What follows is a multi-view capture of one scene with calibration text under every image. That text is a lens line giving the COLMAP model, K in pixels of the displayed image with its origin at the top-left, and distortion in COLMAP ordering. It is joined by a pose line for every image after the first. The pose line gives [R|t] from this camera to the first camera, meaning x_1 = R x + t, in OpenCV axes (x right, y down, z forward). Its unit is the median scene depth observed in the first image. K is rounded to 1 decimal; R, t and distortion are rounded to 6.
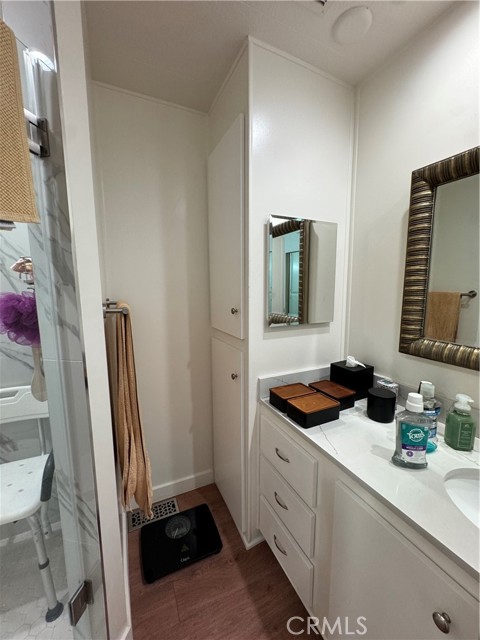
lens RADIAL K [[257.6, 0, 241.9], [0, 257.6, 320.1], [0, 0, 1]] dist [-0.008036, -0.000255]
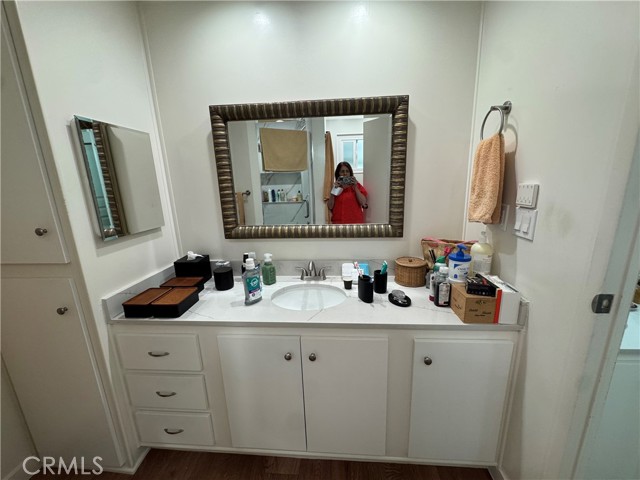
lens RADIAL K [[257.6, 0, 320.4], [0, 257.6, 240.7], [0, 0, 1]] dist [-0.008036, -0.000255]
pose [[0.492372, -0.208739, 0.844984, -0.304445], [0.143429, 0.977003, 0.157776, -0.011096], [-0.858486, 0.043511, 0.510988, -0.150669]]
